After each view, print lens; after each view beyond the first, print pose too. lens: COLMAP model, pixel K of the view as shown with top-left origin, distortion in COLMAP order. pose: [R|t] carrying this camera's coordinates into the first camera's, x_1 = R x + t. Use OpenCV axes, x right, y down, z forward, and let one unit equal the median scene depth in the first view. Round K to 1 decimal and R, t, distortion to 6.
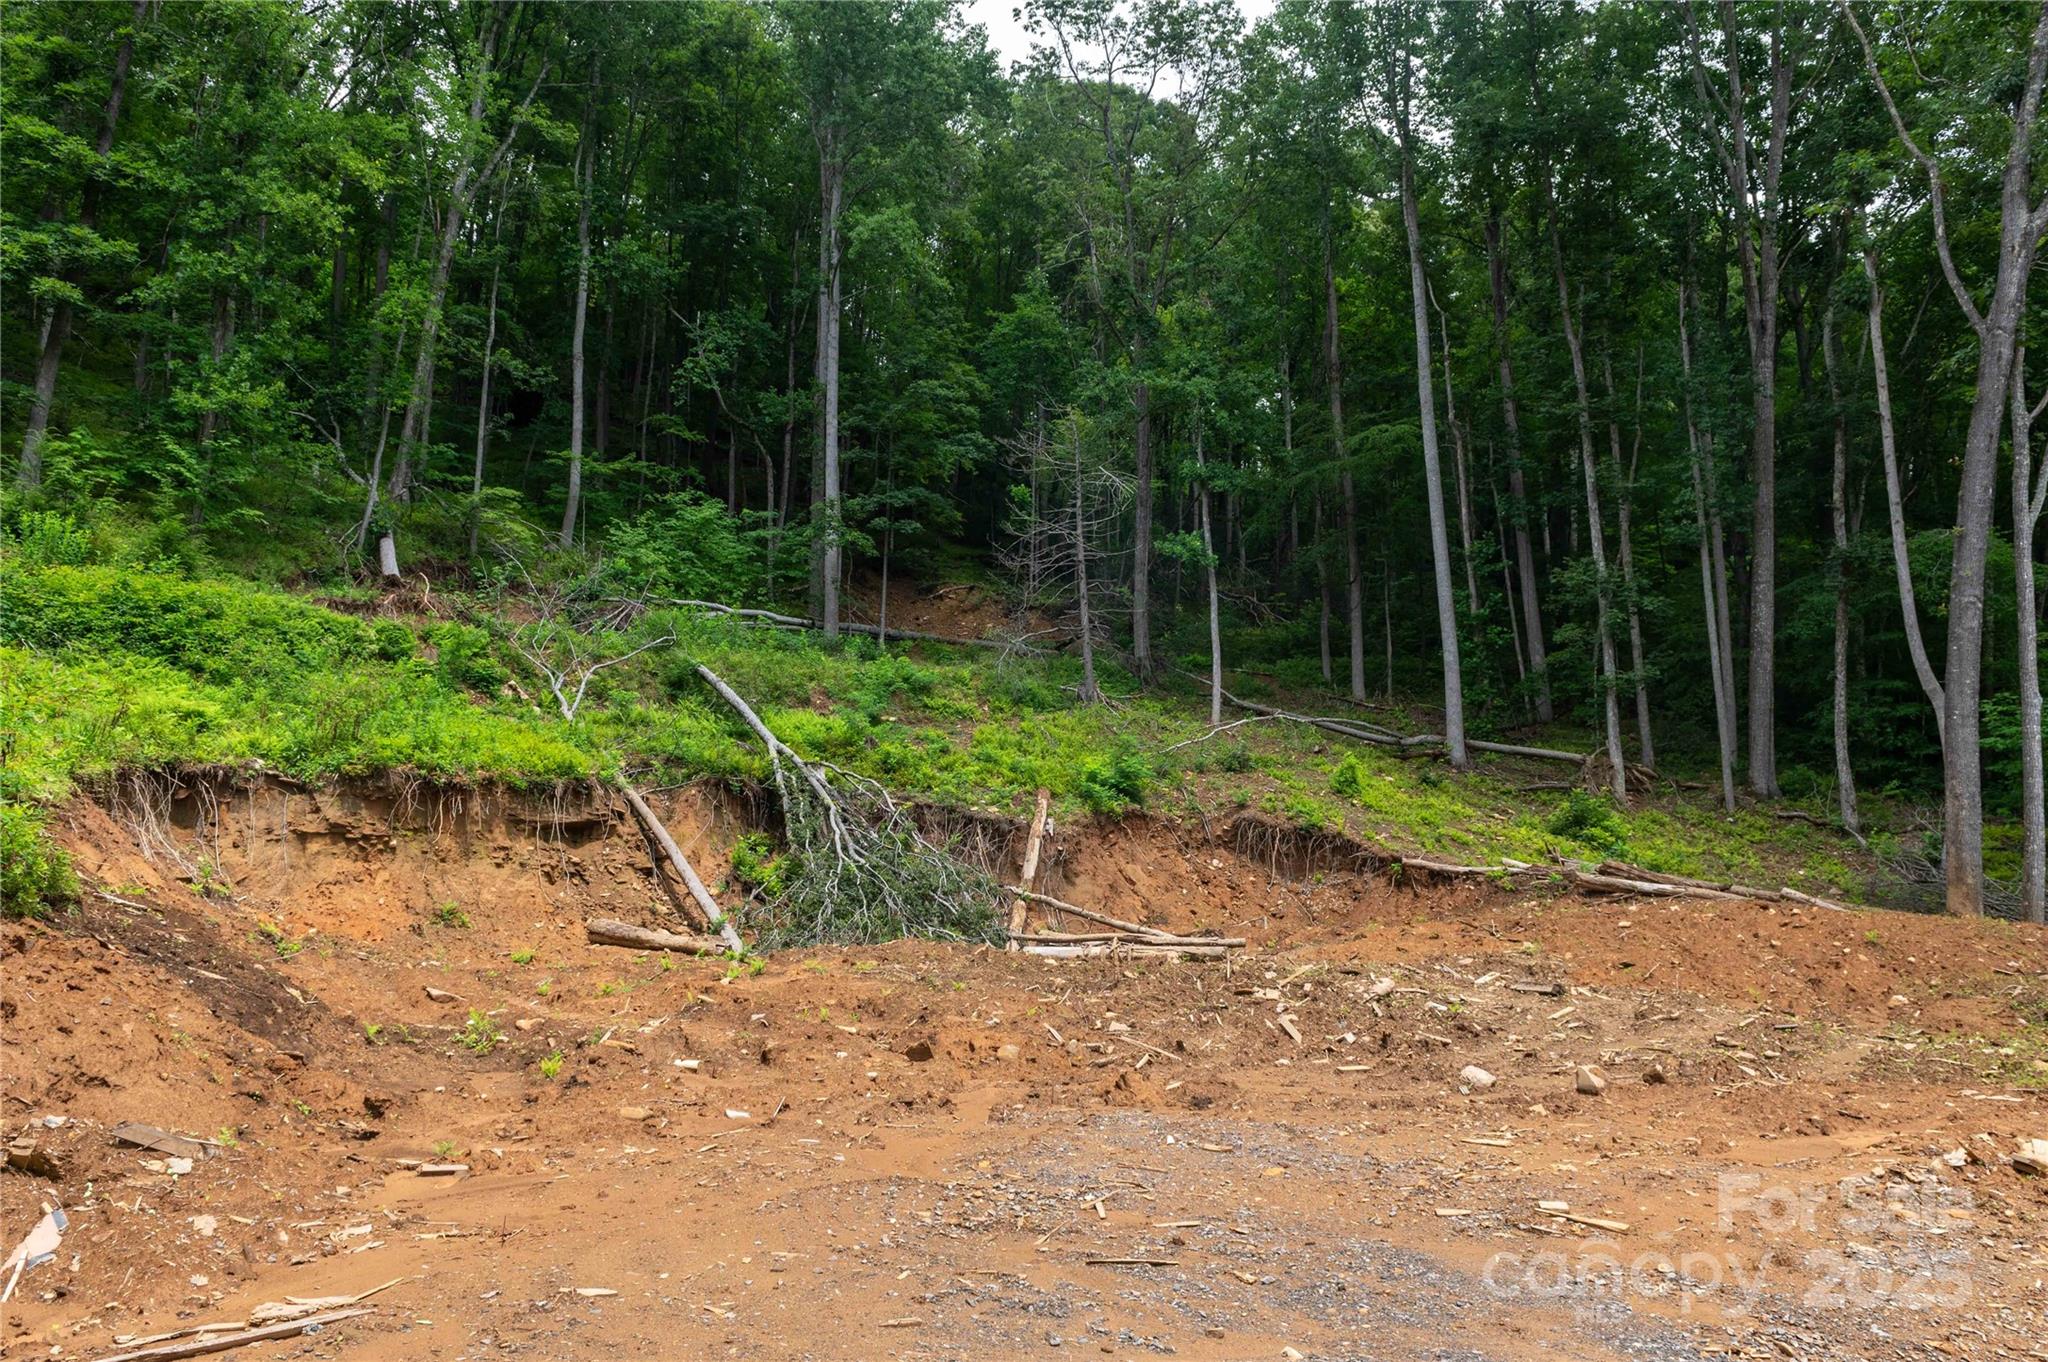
lens RADIAL K [[1386.8, 0, 1028.5], [0, 1386.8, 686.6], [0, 0, 1]] dist [0.003725, -0.001446]
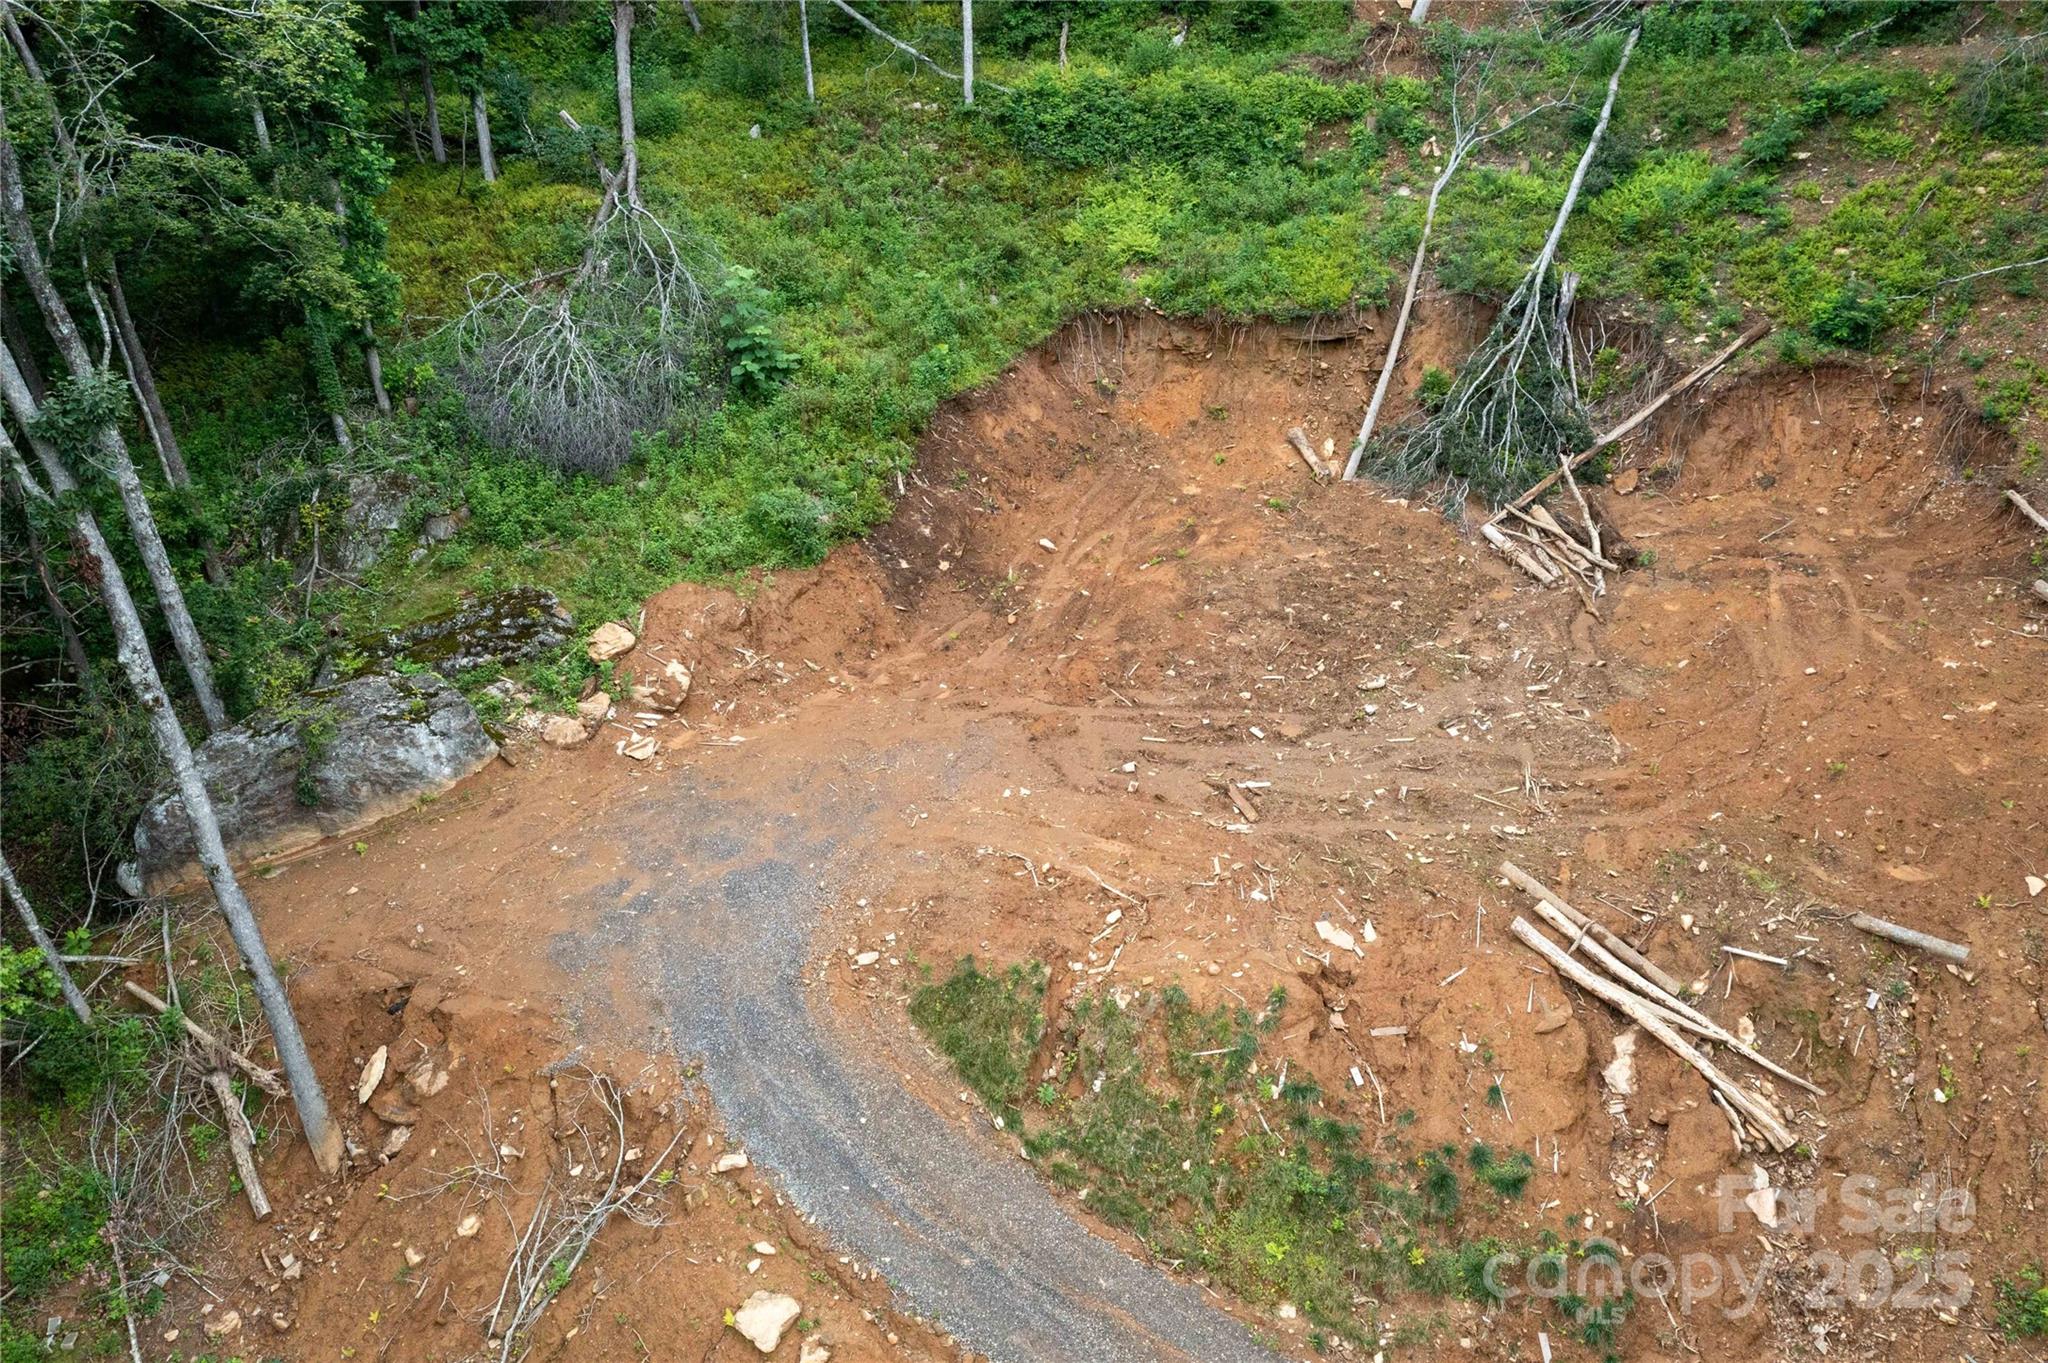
lens RADIAL K [[1622.0, 0, 1022.2], [0, 1622.0, 684.9], [0, 0, 1]] dist [-0.012034, 0.011878]
pose [[0.544716, 0.381377, -0.746884, 0.754783], [0.164232, 0.824853, 0.540967, -0.476070], [0.822382, -0.417336, 0.386677, -0.091705]]
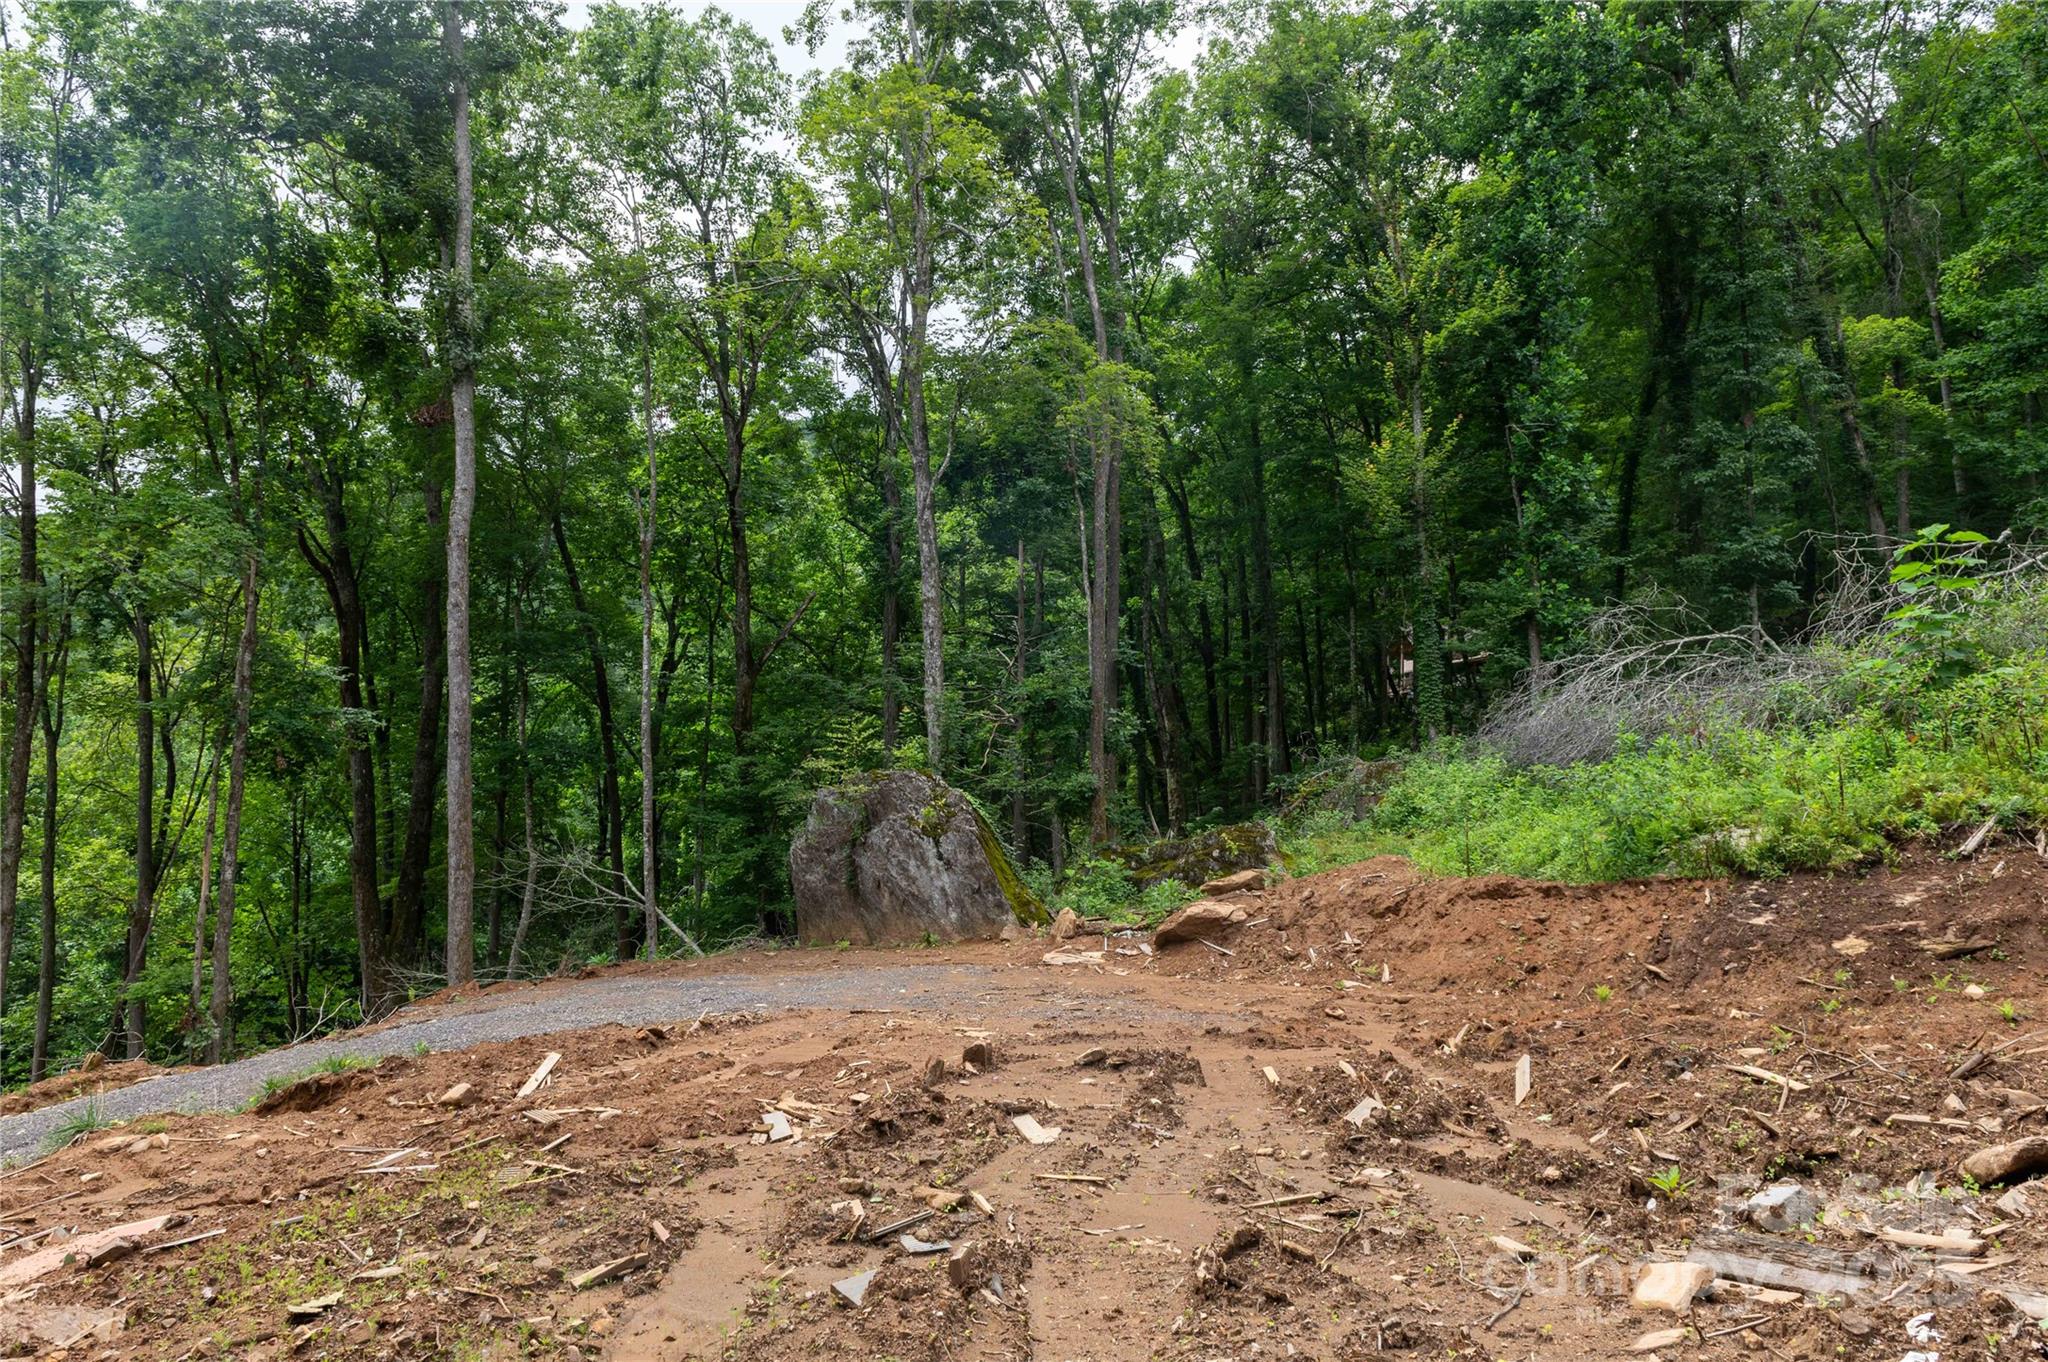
lens RADIAL K [[1393.9, 0, 1023.4], [0, 1393.9, 686.5], [0, 0, 1]] dist [0.009564, -0.004795]
pose [[-0.778027, -0.081910, -0.622868, 0.300095], [0.096702, 0.964033, -0.247565, 0.084537], [0.620743, -0.252845, -0.742123, 0.539842]]
